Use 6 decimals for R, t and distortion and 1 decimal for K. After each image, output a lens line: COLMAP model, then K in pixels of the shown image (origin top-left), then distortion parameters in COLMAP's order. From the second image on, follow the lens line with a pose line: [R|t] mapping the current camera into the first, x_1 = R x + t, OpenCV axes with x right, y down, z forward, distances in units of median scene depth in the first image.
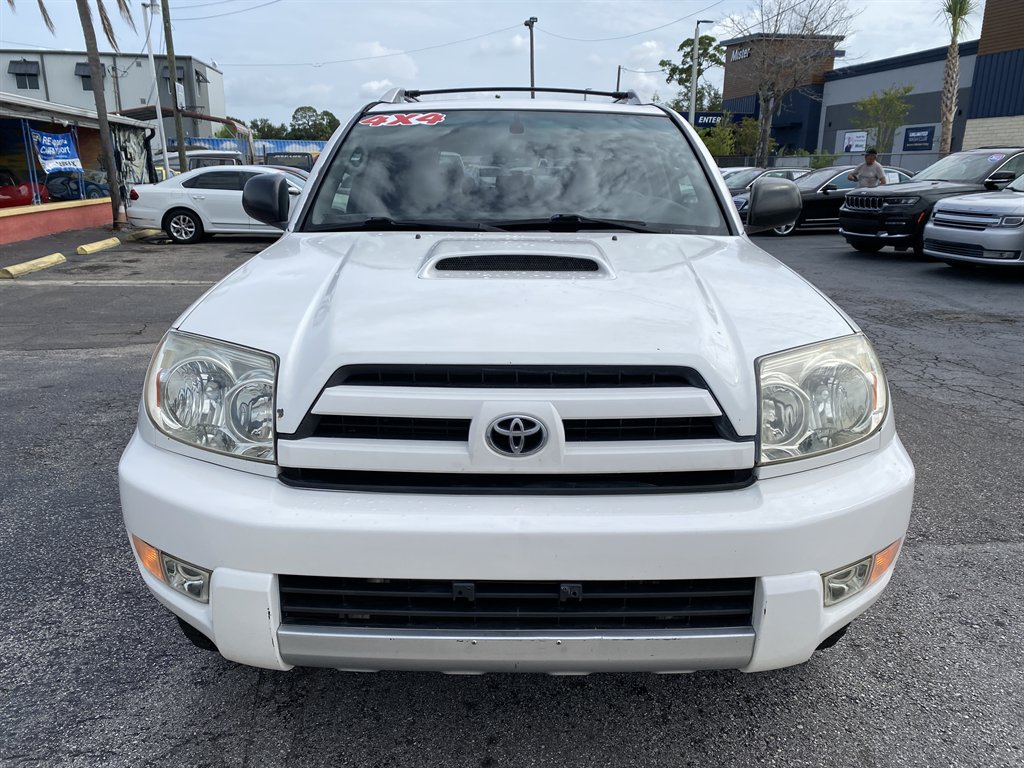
lens RADIAL K [[750.8, 0, 514.7], [0, 750.8, 382.5], [0, 0, 1]] dist [0.009031, -0.006696]
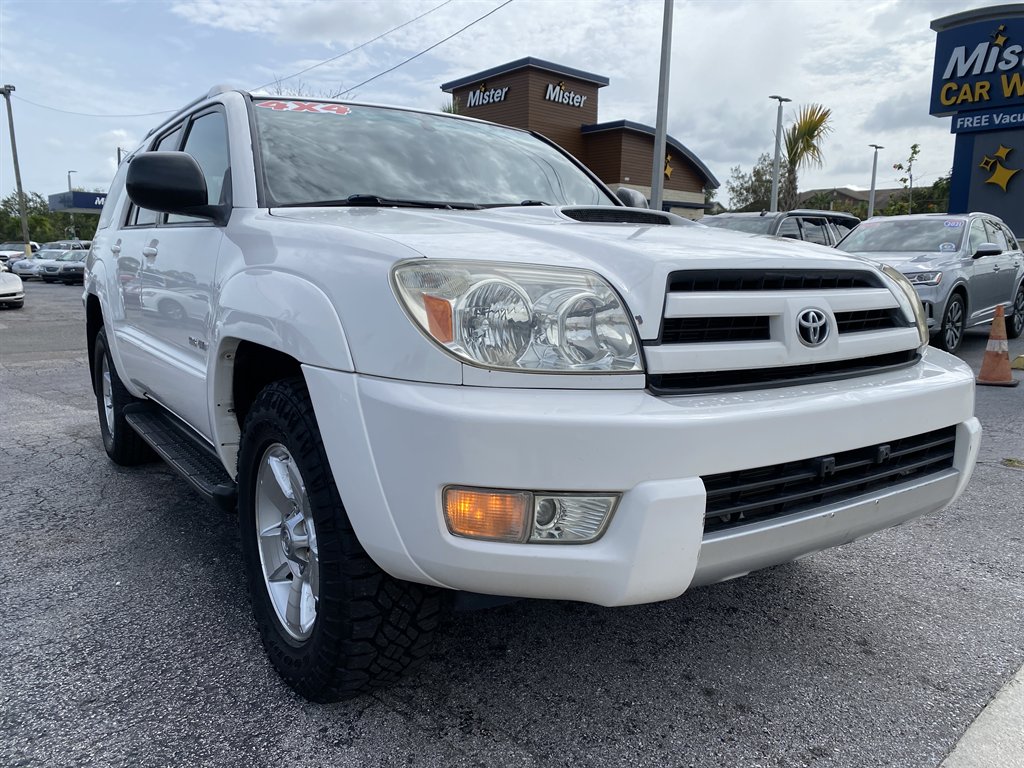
lens RADIAL K [[775.0, 0, 517.5], [0, 775.0, 367.6], [0, 0, 1]] dist [0.011921, -0.003267]
pose [[0.829454, -0.075175, 0.553494, -0.989052], [0.137239, 0.987955, -0.071481, 0.149393], [-0.541454, 0.135251, 0.829780, 0.281020]]
